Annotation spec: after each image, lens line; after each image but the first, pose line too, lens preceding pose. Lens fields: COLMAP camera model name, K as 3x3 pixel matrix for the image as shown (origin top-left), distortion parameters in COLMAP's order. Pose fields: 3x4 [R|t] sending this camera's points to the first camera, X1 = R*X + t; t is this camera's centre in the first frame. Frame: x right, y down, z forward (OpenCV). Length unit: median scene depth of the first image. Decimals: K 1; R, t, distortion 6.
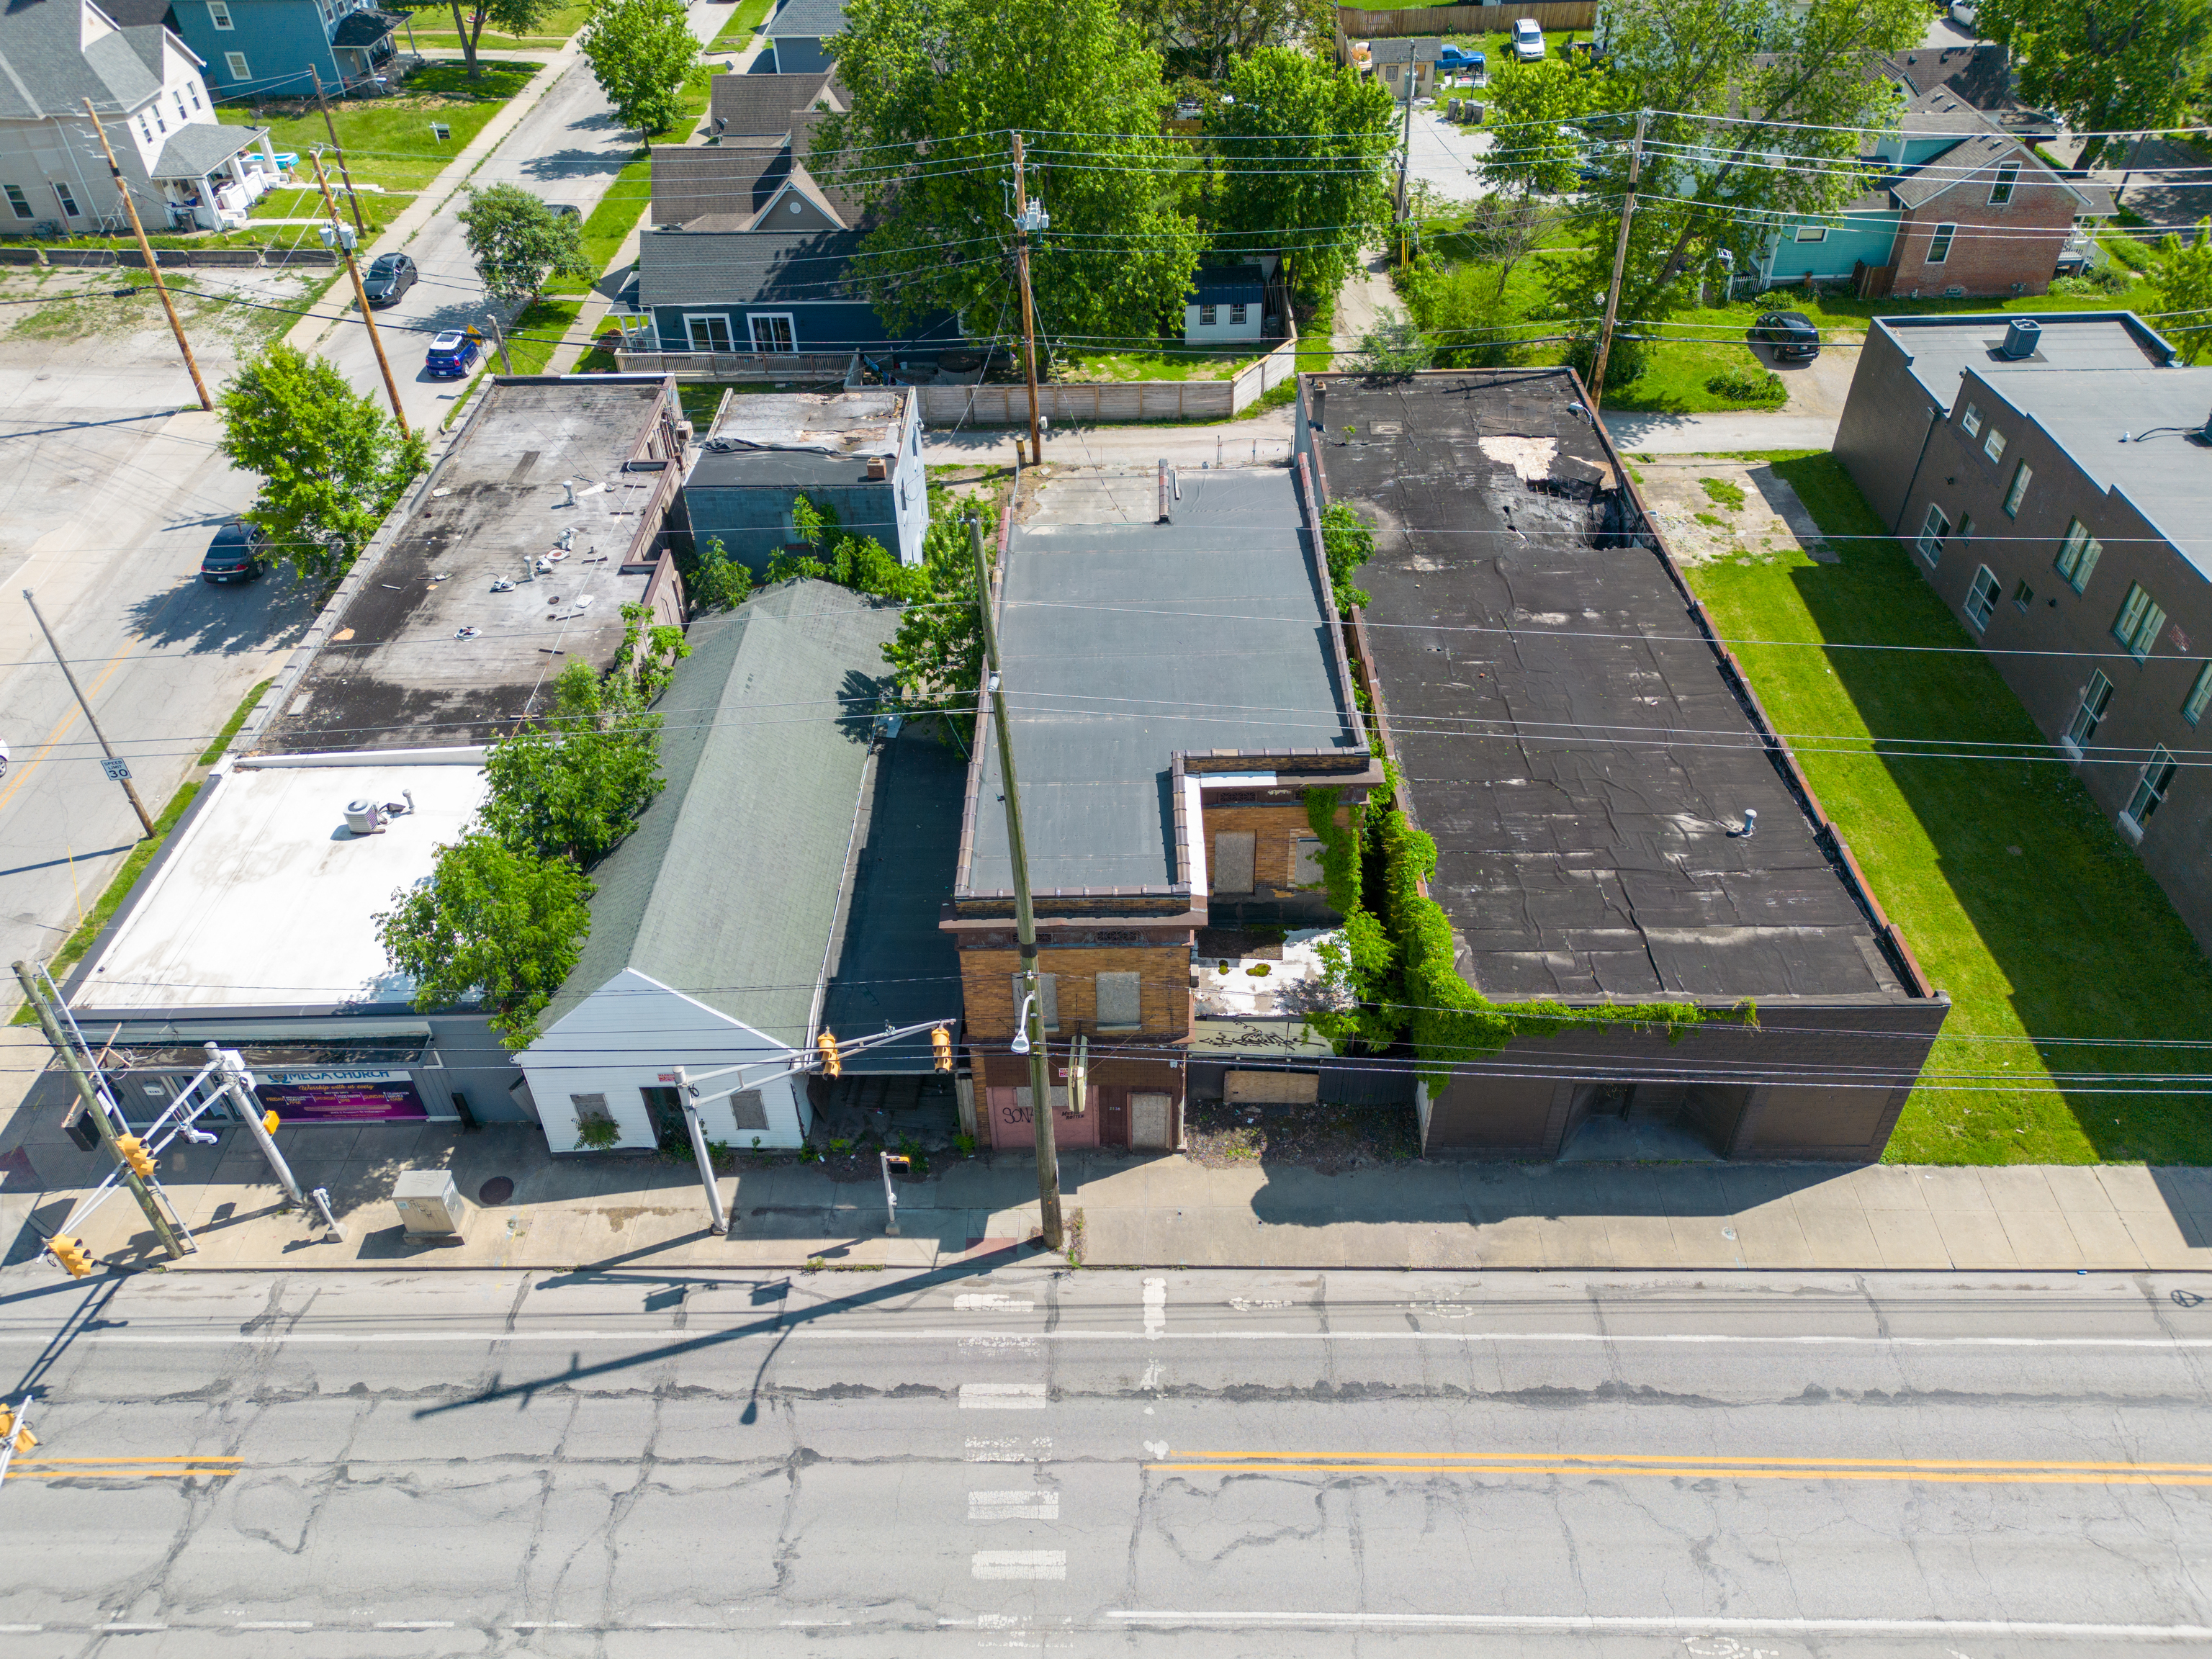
lens RADIAL K [[1604.7, 0, 1098.7], [0, 1604.7, 809.7], [0, 0, 1]] dist [0.071549, -0.100659]
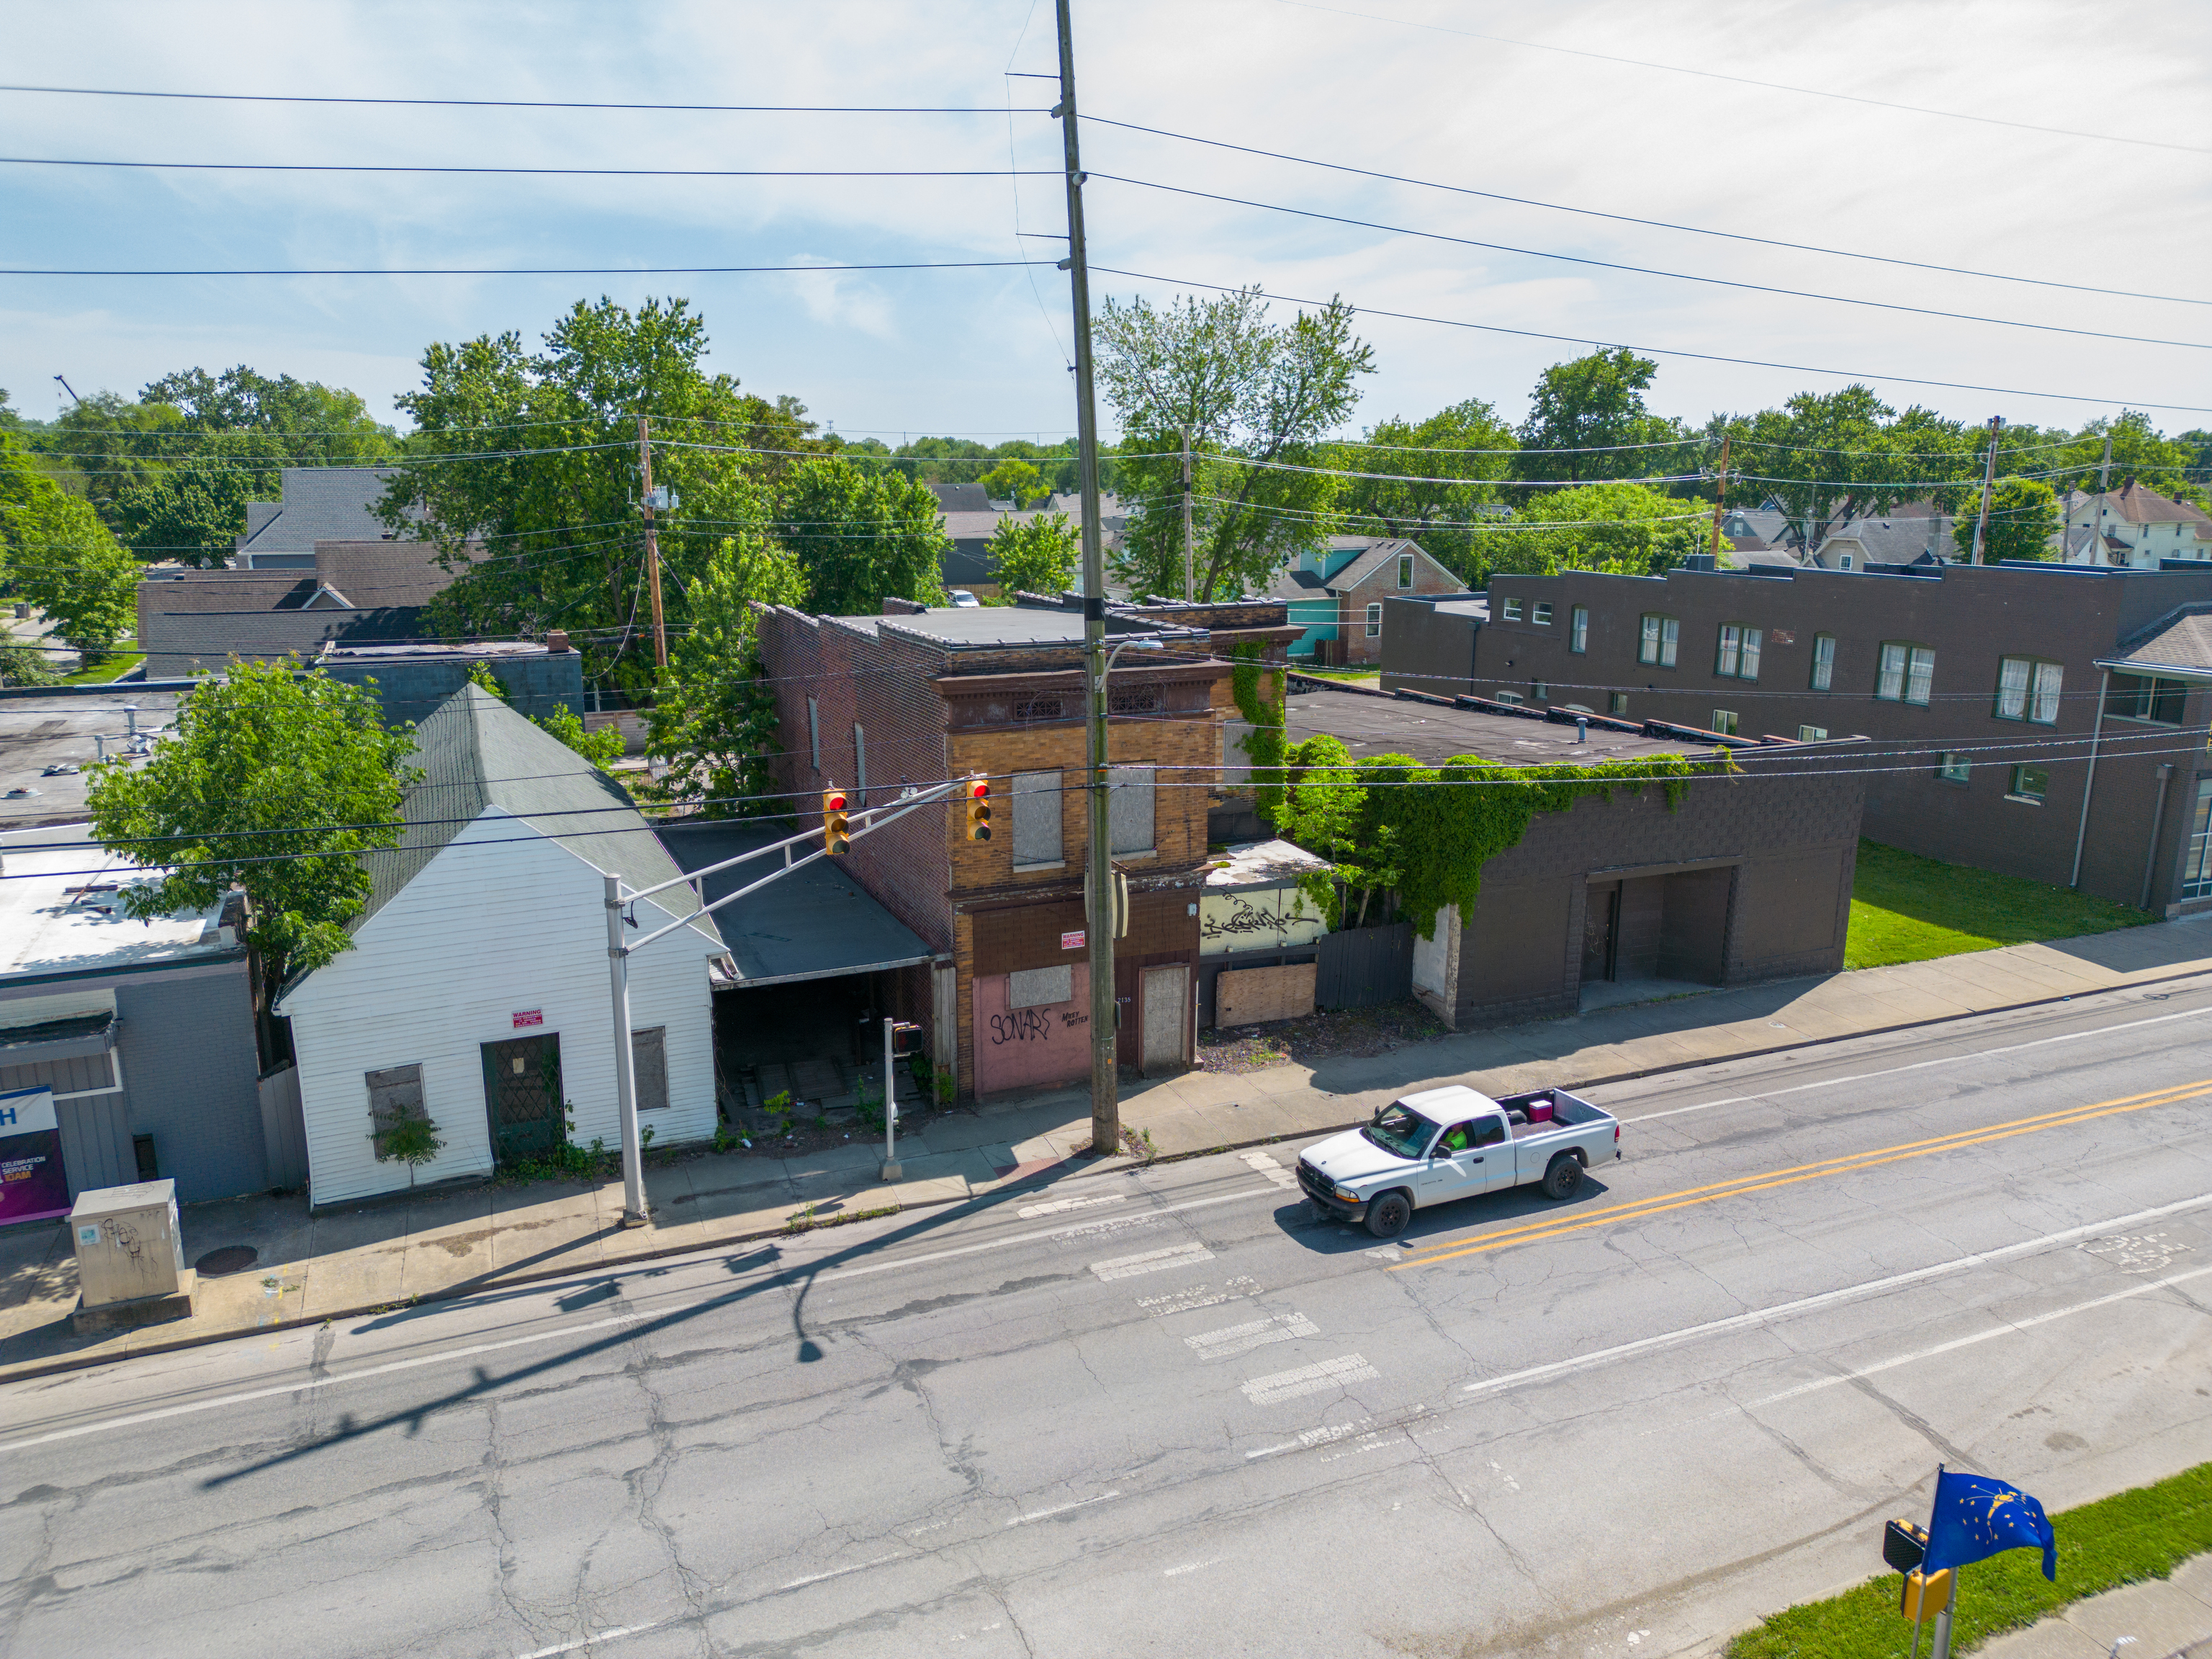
lens RADIAL K [[1537.4, 0, 1106.1], [0, 1537.4, 825.5], [0, 0, 1]] dist [0.072425, -0.066767]
pose [[0.914036, -0.070408, 0.399475, -0.307656], [0.242176, 0.884761, -0.398181, 0.425728], [-0.325405, 0.460695, 0.825755, 0.345718]]
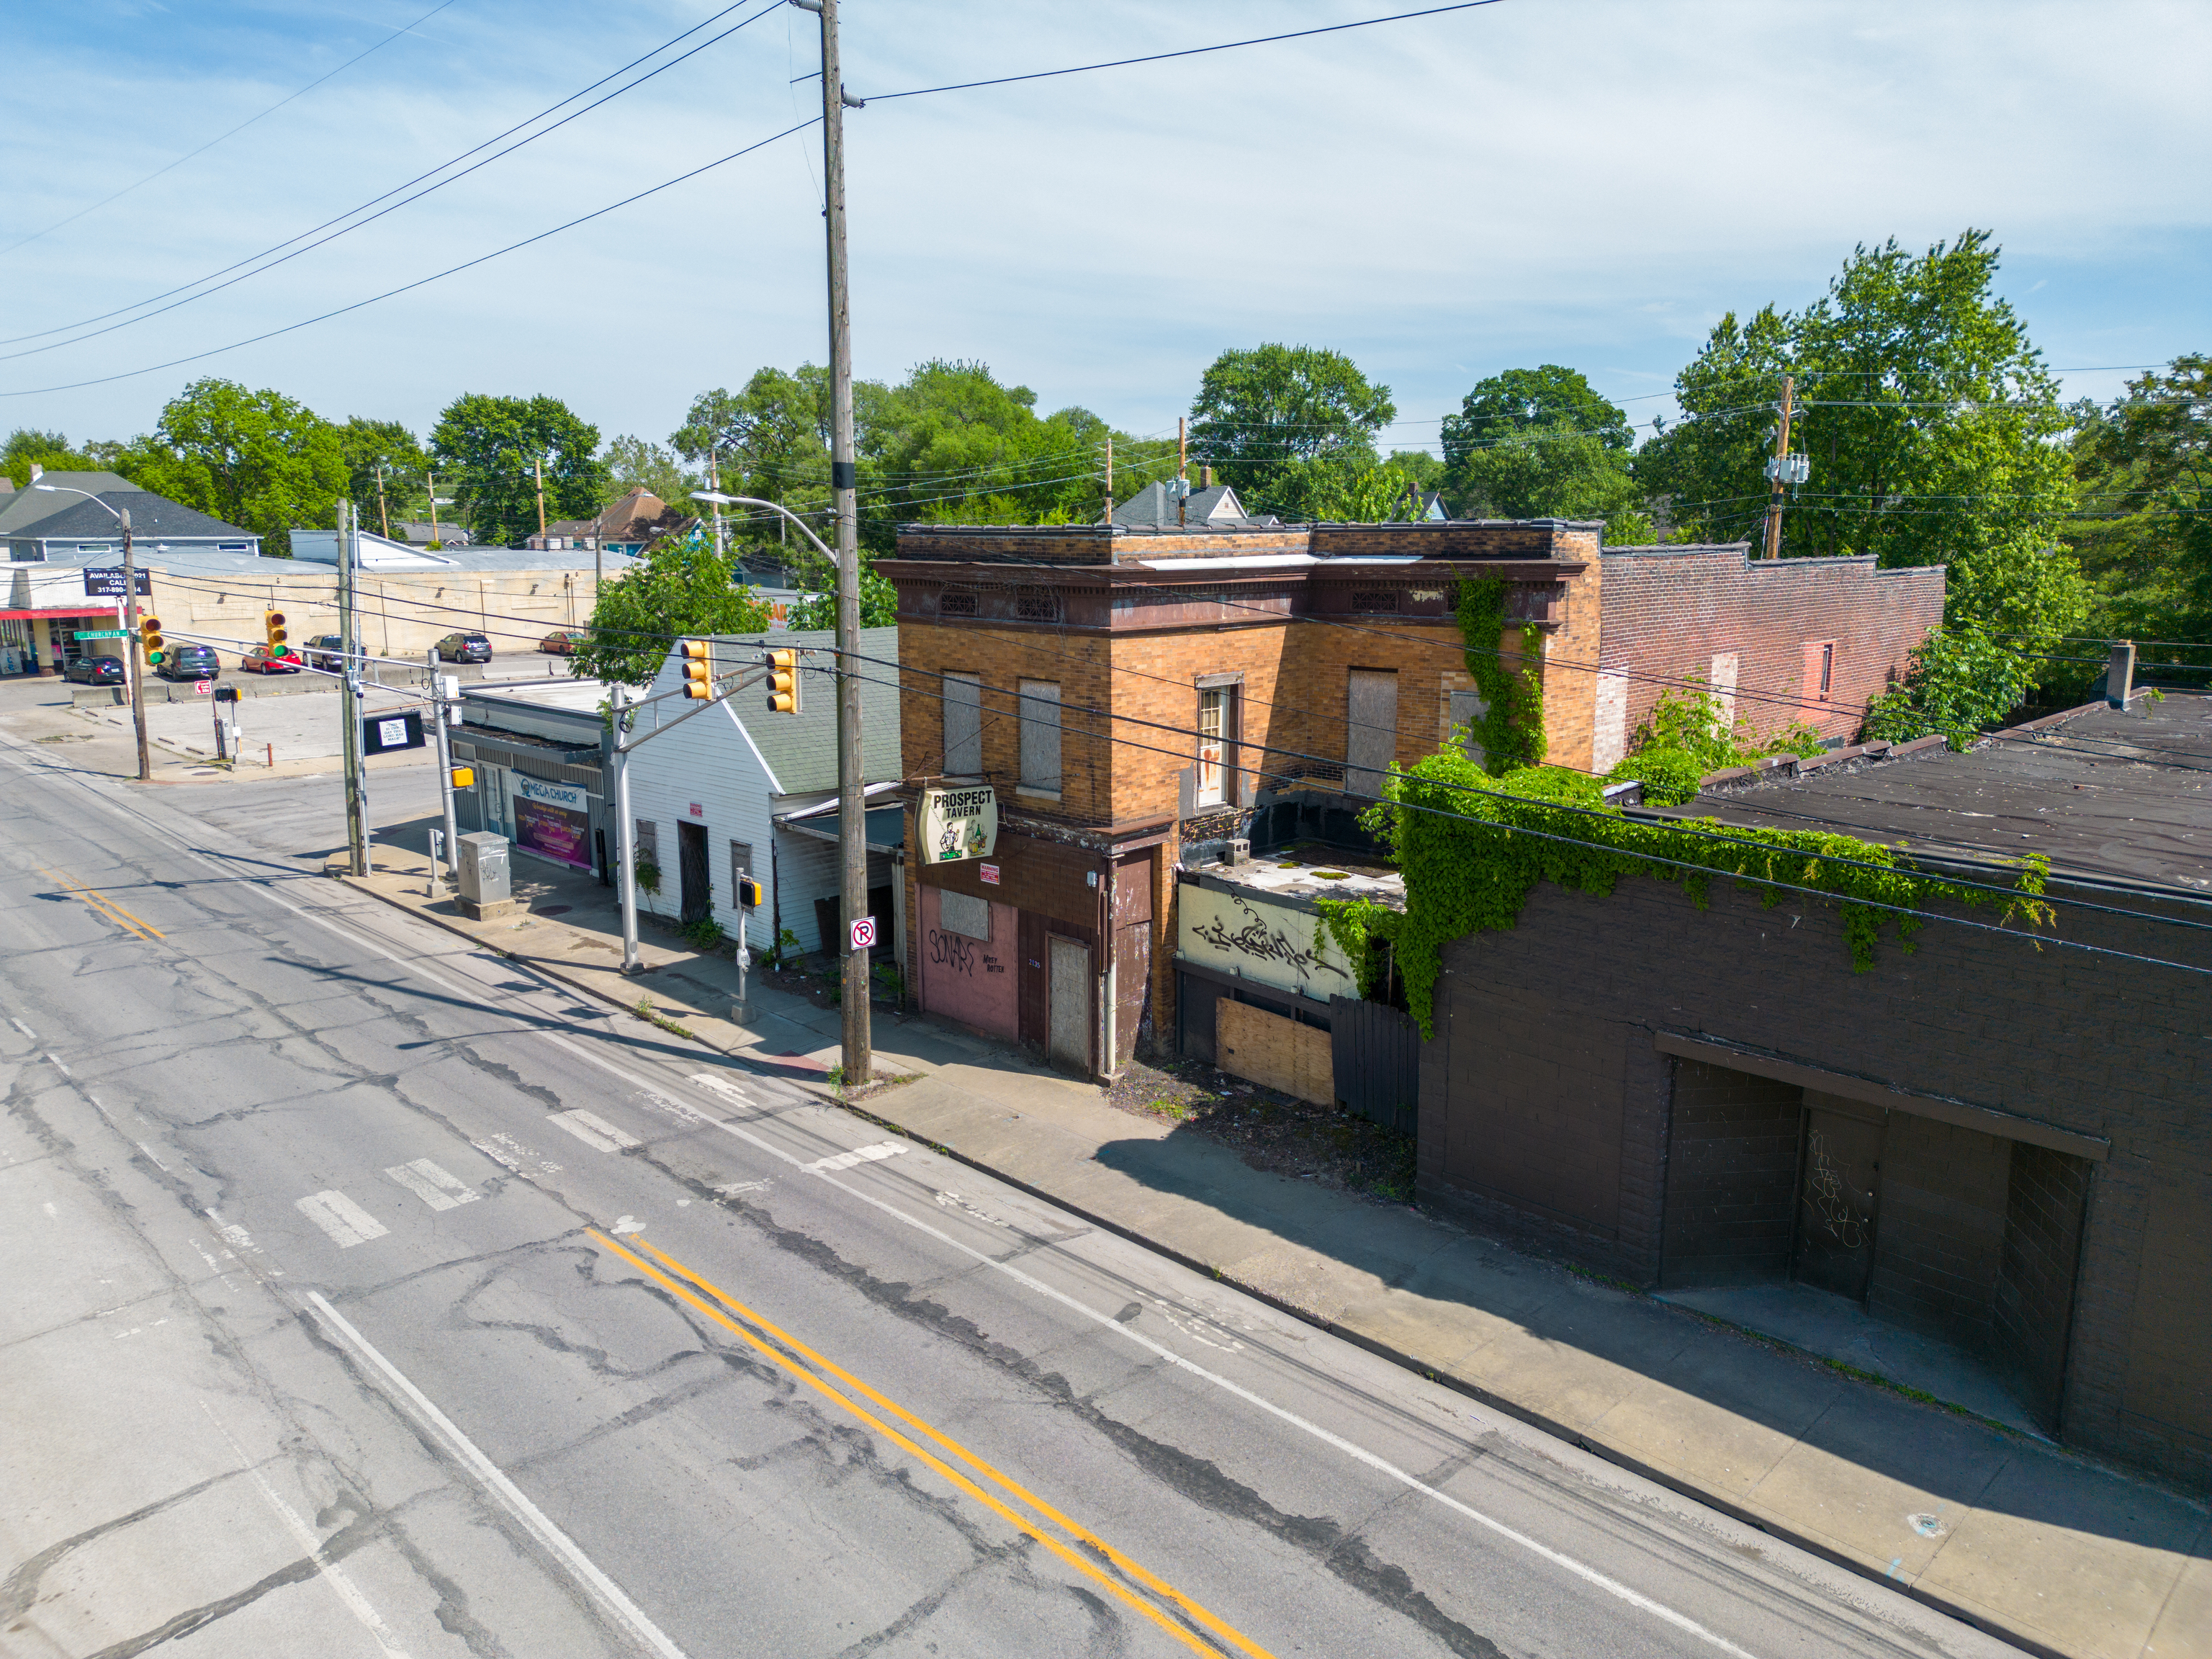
lens RADIAL K [[1535.7, 0, 1106.0], [0, 1535.7, 829.5], [0, 0, 1]] dist [0.073498, -0.086849]
pose [[0.714790, 0.156737, -0.681549, 0.480718], [-0.456223, 0.843135, -0.284577, 0.319799], [0.530034, 0.514351, 0.674171, 0.570966]]
